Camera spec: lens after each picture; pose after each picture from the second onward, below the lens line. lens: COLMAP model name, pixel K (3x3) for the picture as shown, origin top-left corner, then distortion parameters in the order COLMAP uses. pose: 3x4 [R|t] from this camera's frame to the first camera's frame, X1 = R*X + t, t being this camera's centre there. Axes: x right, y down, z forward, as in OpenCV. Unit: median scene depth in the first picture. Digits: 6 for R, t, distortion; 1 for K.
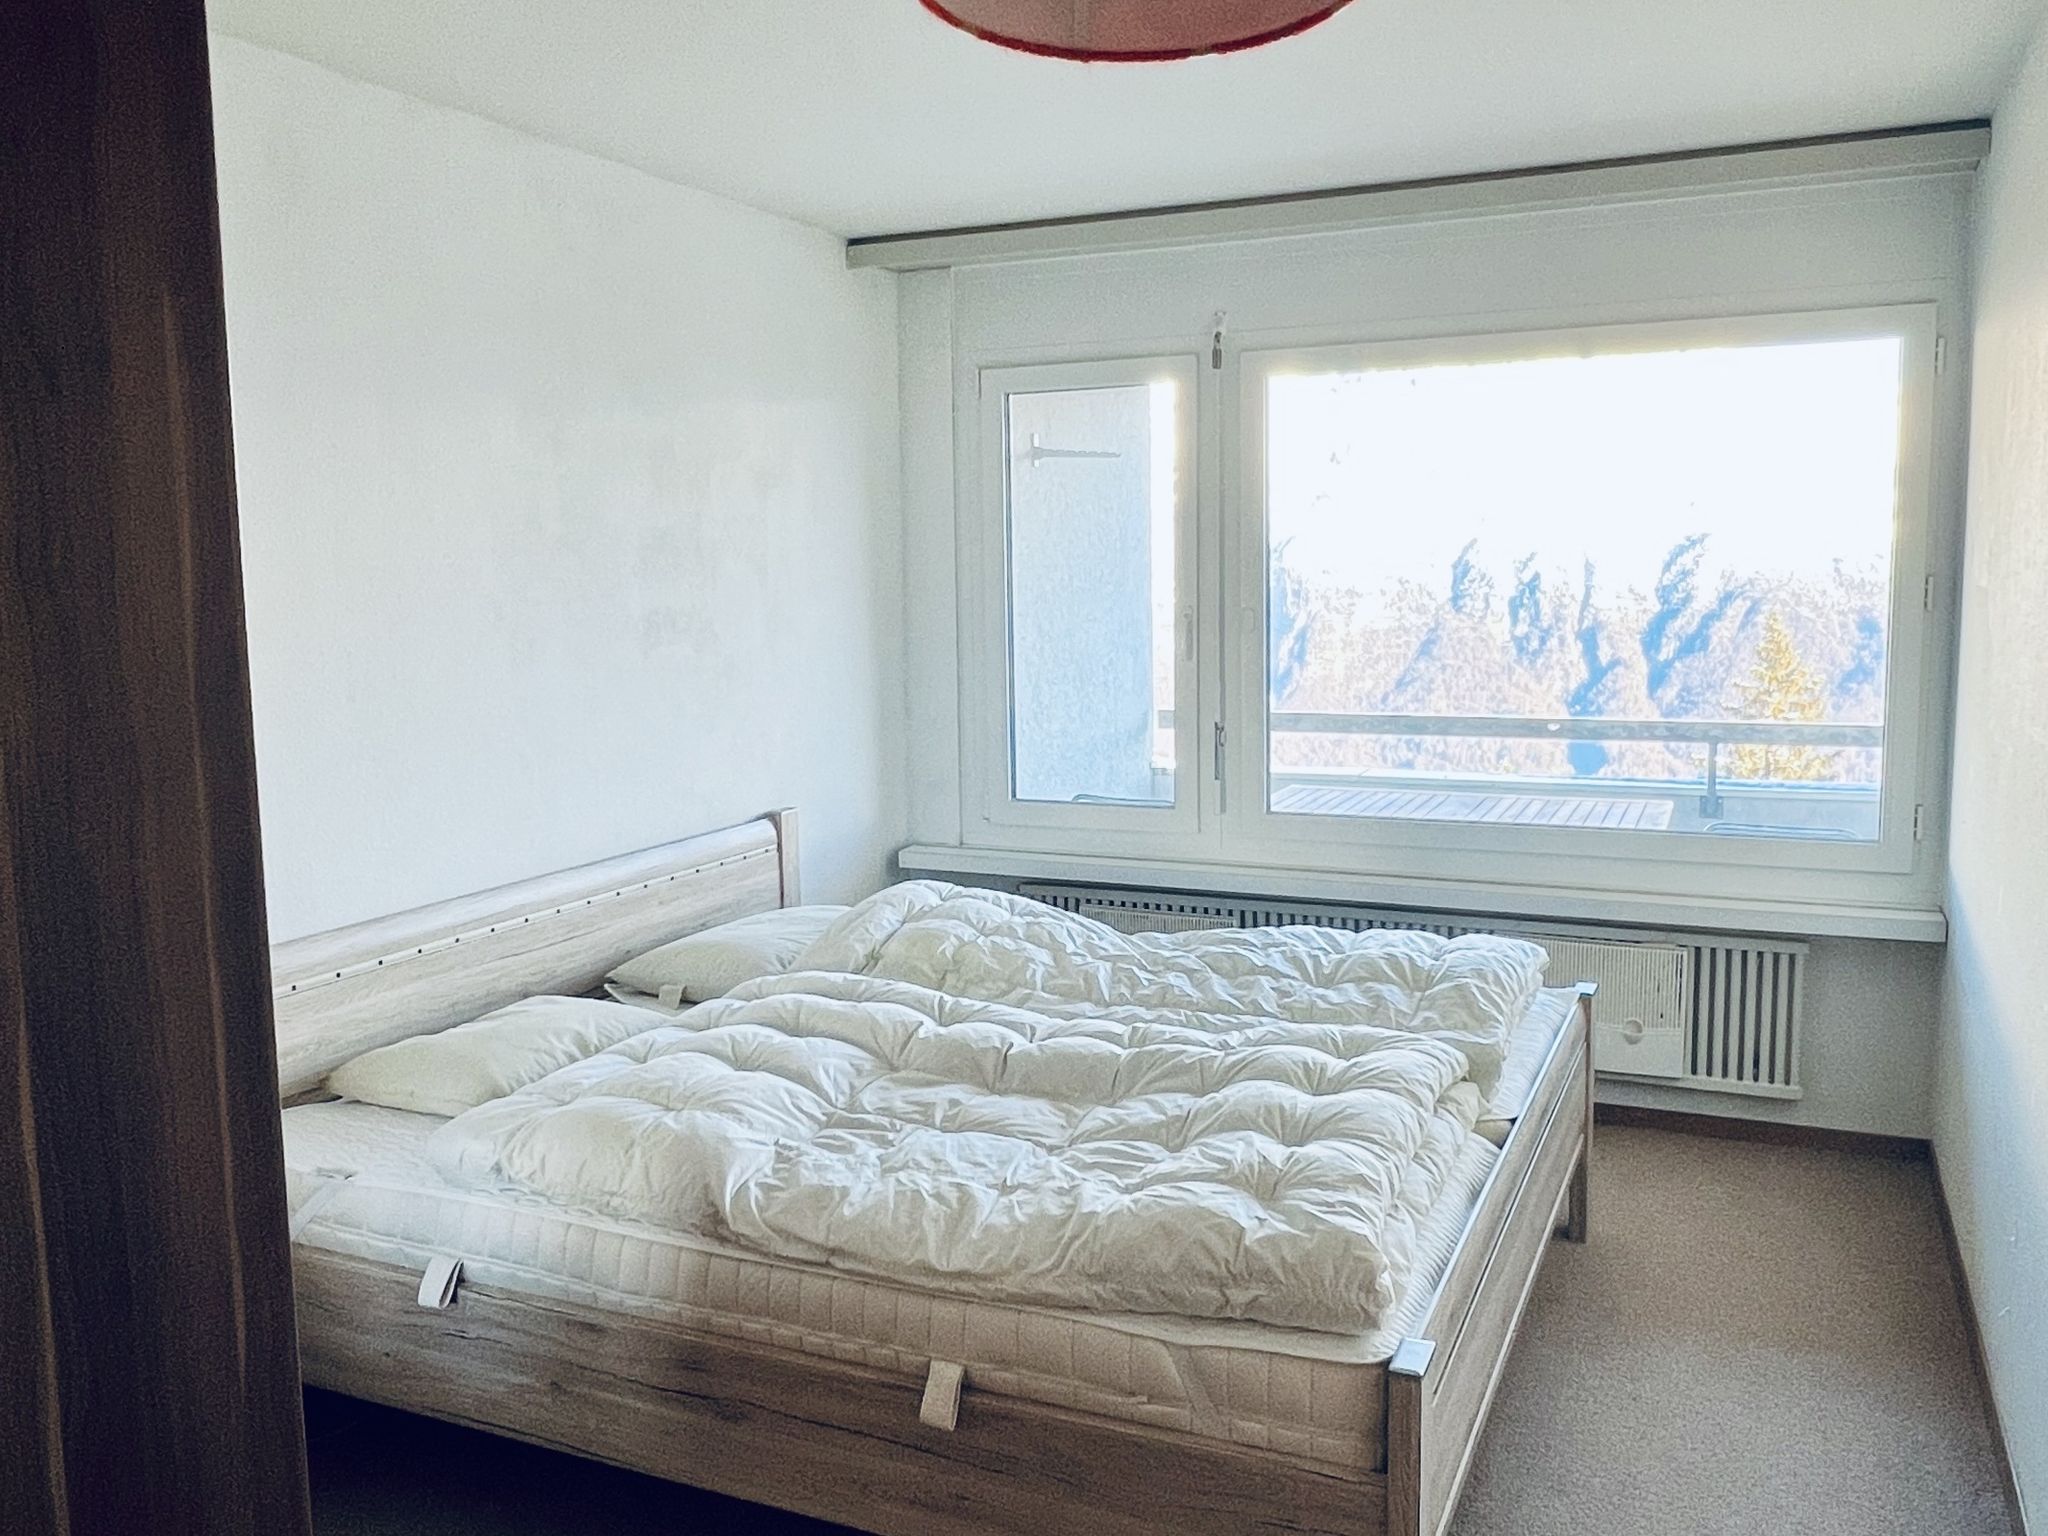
lens RADIAL K [[1633.8, 0, 1024.2], [0, 1633.8, 765.6], [0, 0, 1]] dist [0.001557, 0.000636]
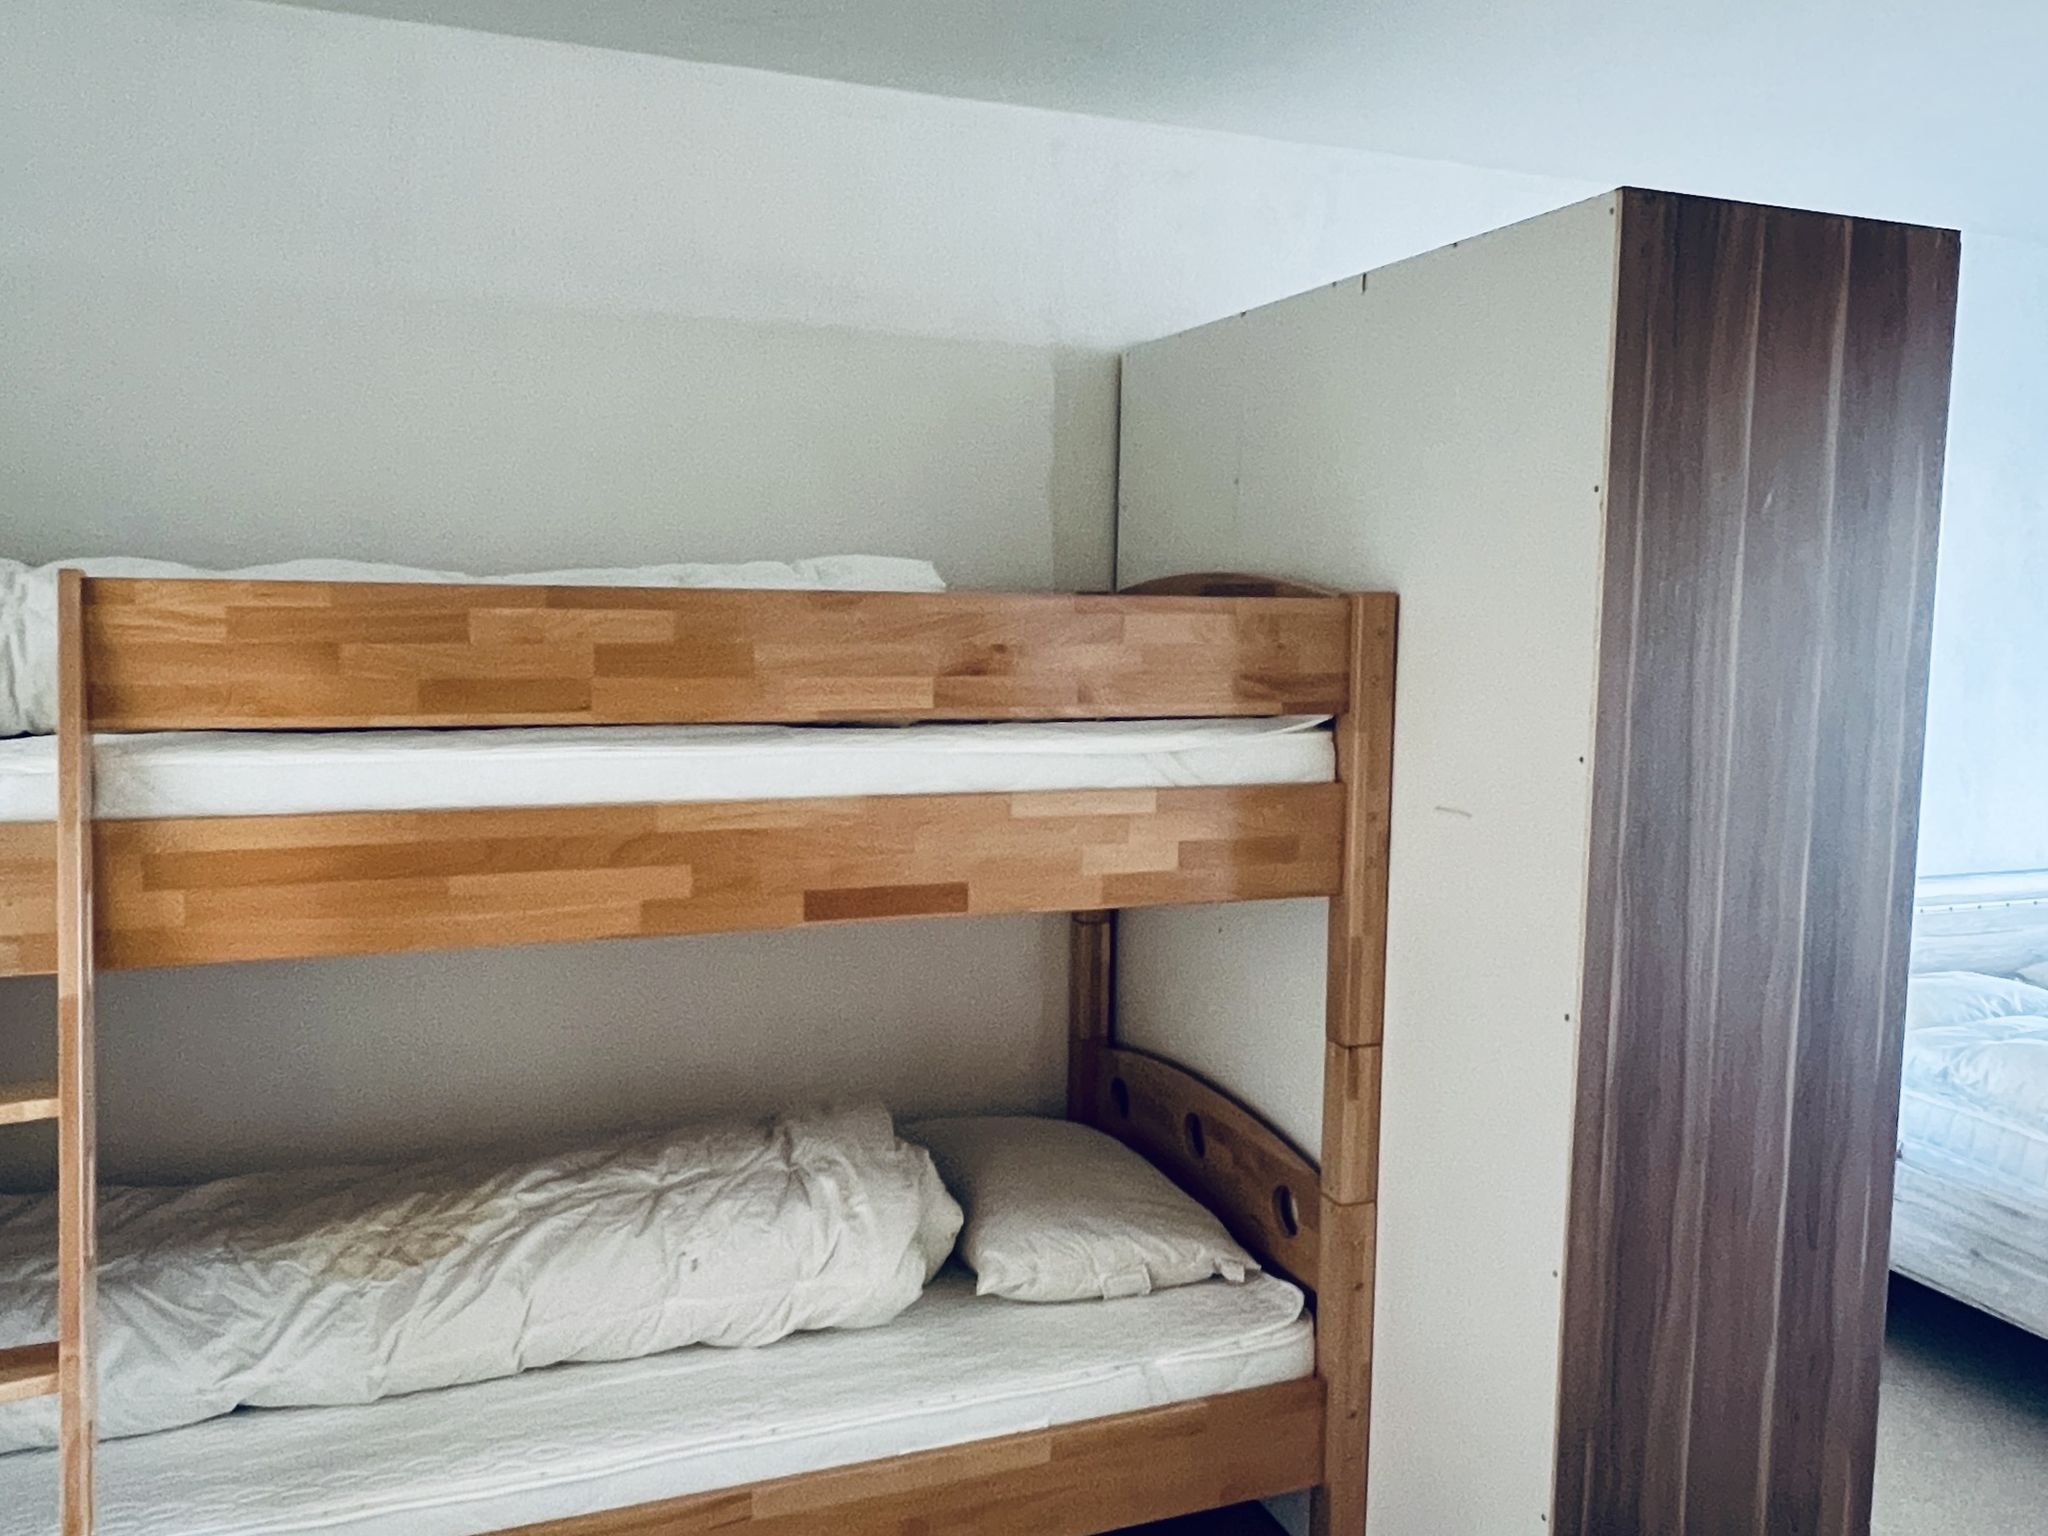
lens RADIAL K [[1633.8, 0, 1023.4], [0, 1633.8, 762.9], [0, 0, 1]] dist [0.001557, 0.000636]
pose [[0.720569, 0.091911, -0.687264, 0.019936], [-0.105670, 0.994154, 0.022162, 0.049257], [0.685284, 0.056654, 0.726069, -0.455050]]
